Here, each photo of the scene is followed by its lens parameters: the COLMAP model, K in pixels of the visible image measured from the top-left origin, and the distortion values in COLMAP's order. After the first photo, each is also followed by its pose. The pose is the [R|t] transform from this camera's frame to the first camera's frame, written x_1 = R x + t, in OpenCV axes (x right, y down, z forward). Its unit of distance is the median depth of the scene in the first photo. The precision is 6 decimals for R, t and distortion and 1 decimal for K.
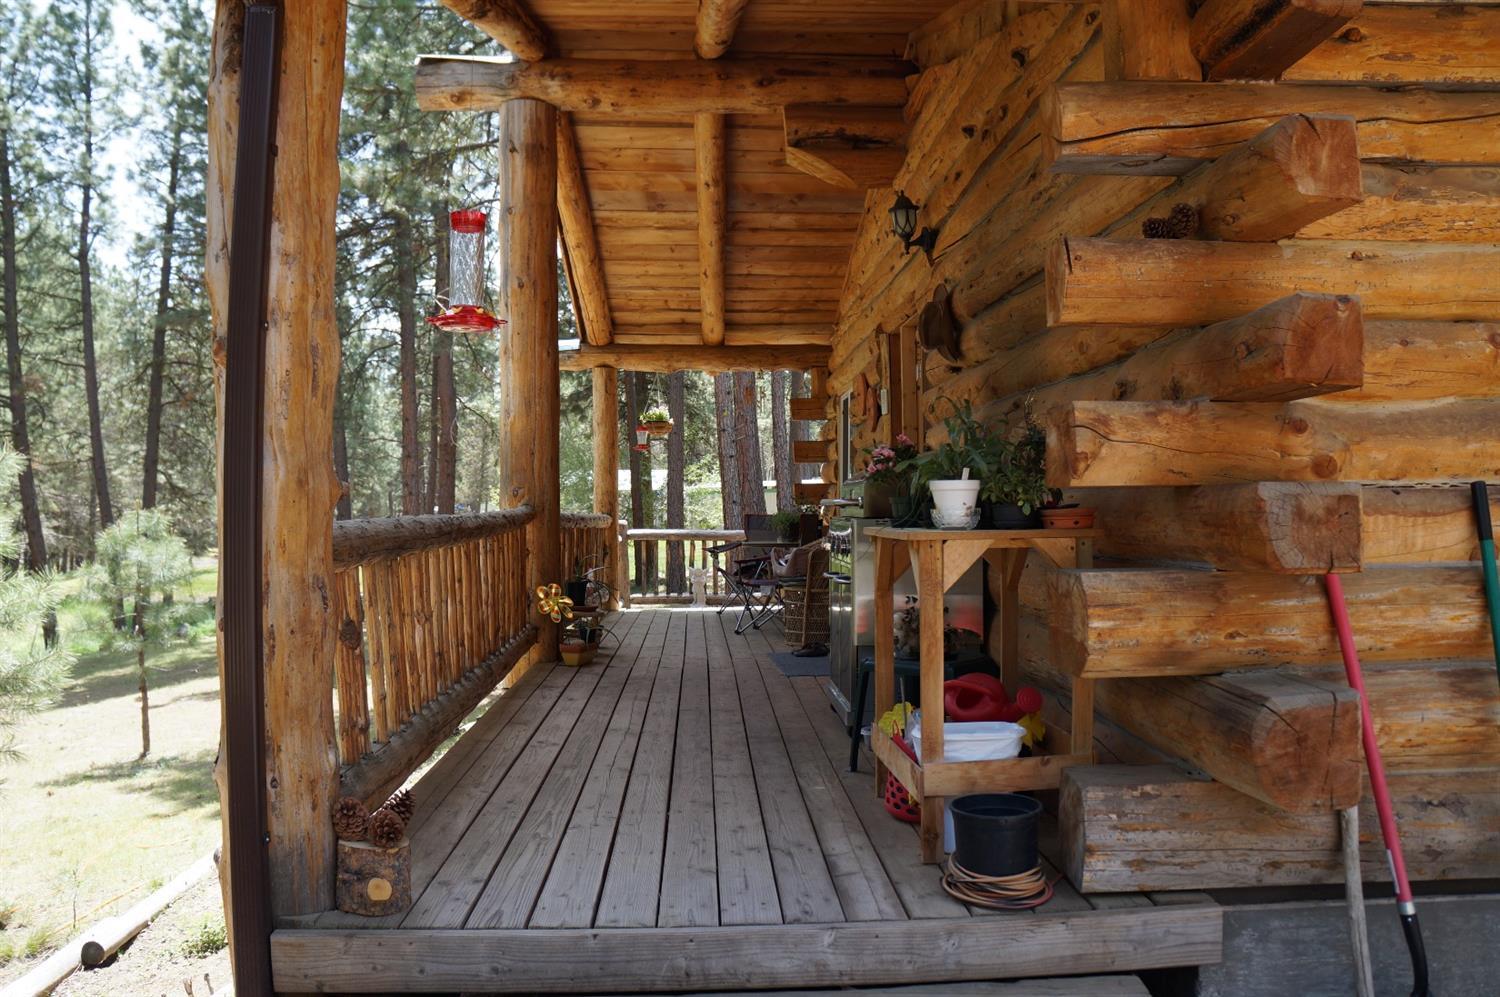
lens RADIAL K [[1208.0, 0, 741.8], [0, 1208.0, 501.7], [0, 0, 1]] dist [-0.182780, 0.140215]
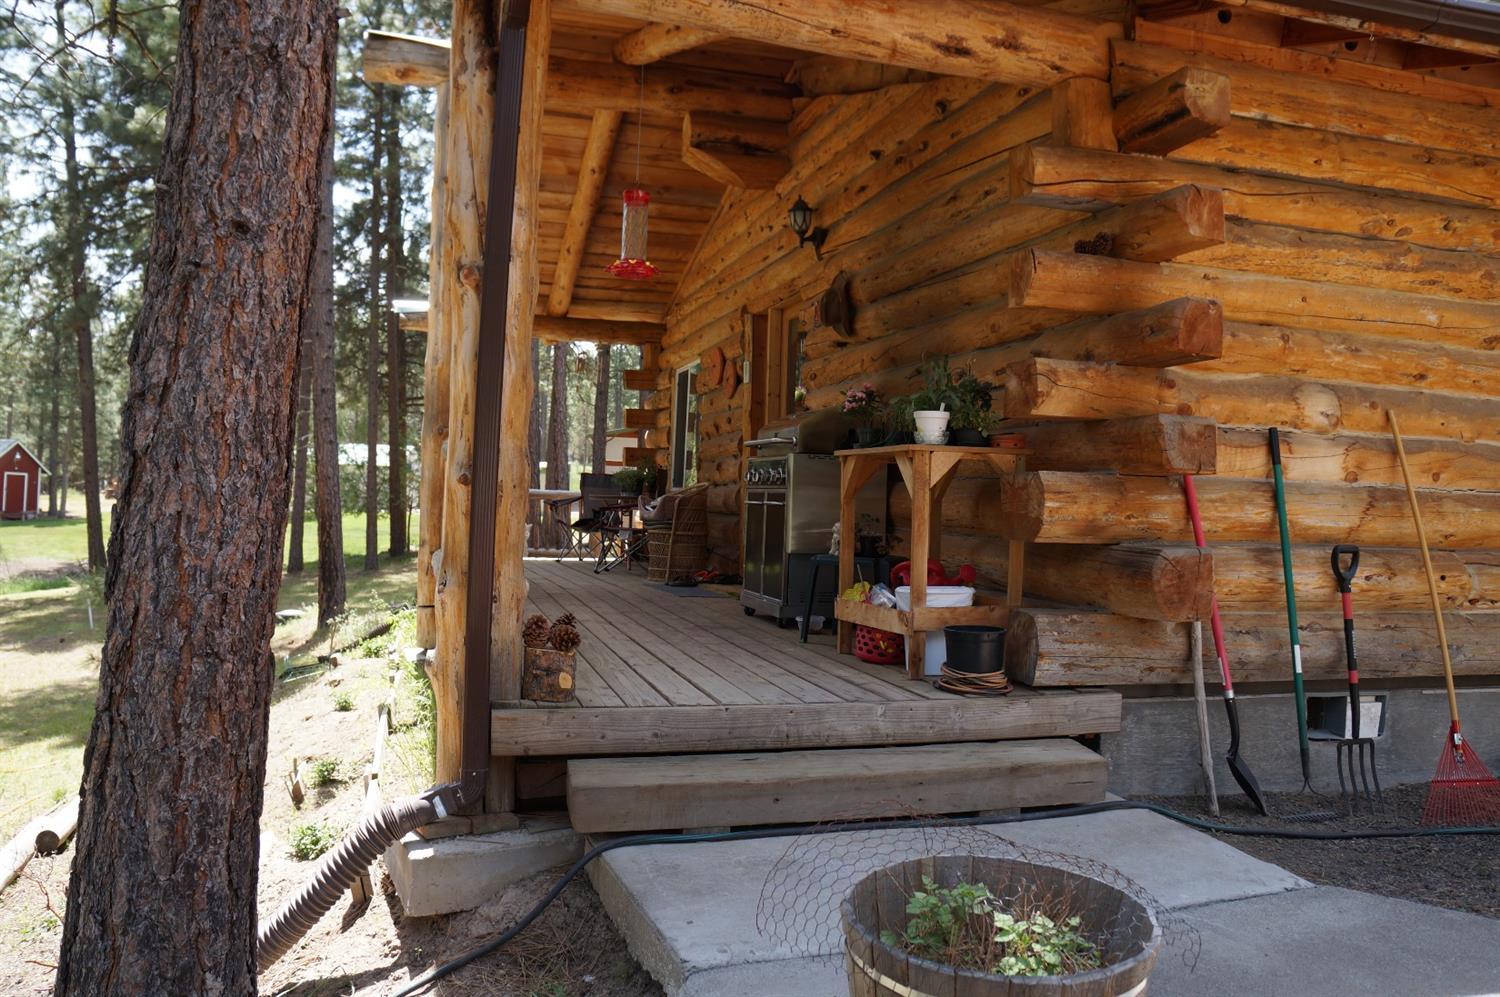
lens RADIAL K [[1208.0, 0, 746.9], [0, 1208.0, 499.8], [0, 0, 1]] dist [-0.182780, 0.140215]
pose [[0.971529, 0.038821, 0.233720, -0.415968], [-0.040454, 0.999179, 0.002197, 0.105052], [-0.233443, -0.011590, 0.972302, -0.376894]]
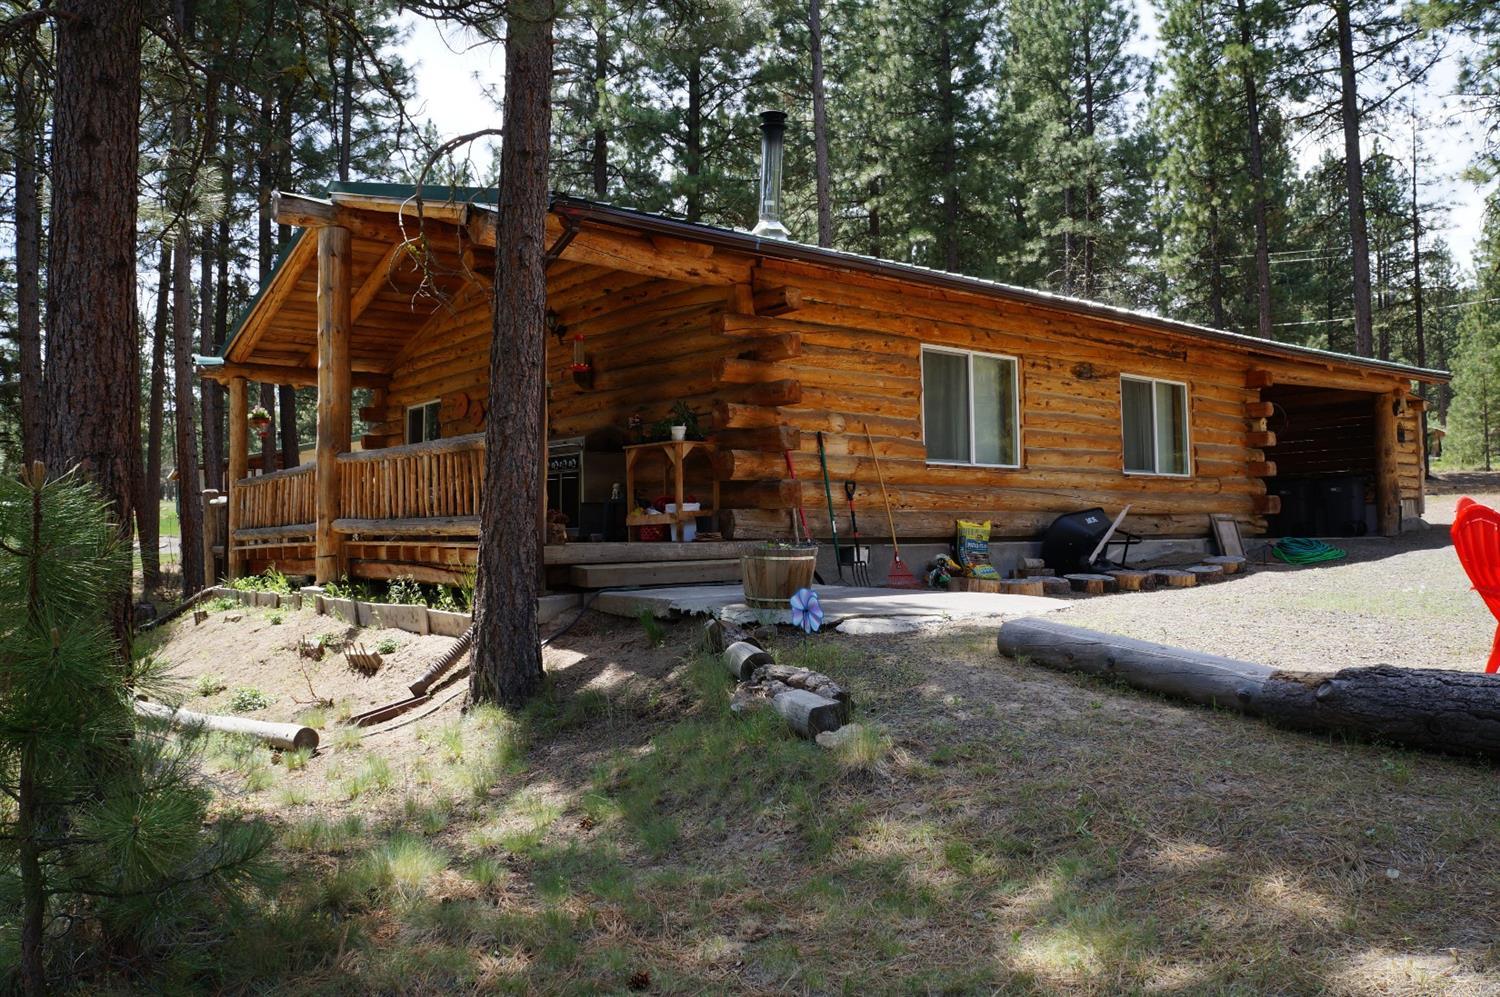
lens RADIAL K [[1208.0, 0, 753.9], [0, 1208.0, 500.4], [0, 0, 1]] dist [-0.182780, 0.140215]
pose [[0.800530, 0.017870, 0.599026, -1.835640], [0.001845, 0.999477, -0.032280, 0.326774], [-0.599290, 0.026946, 0.800079, -1.961682]]
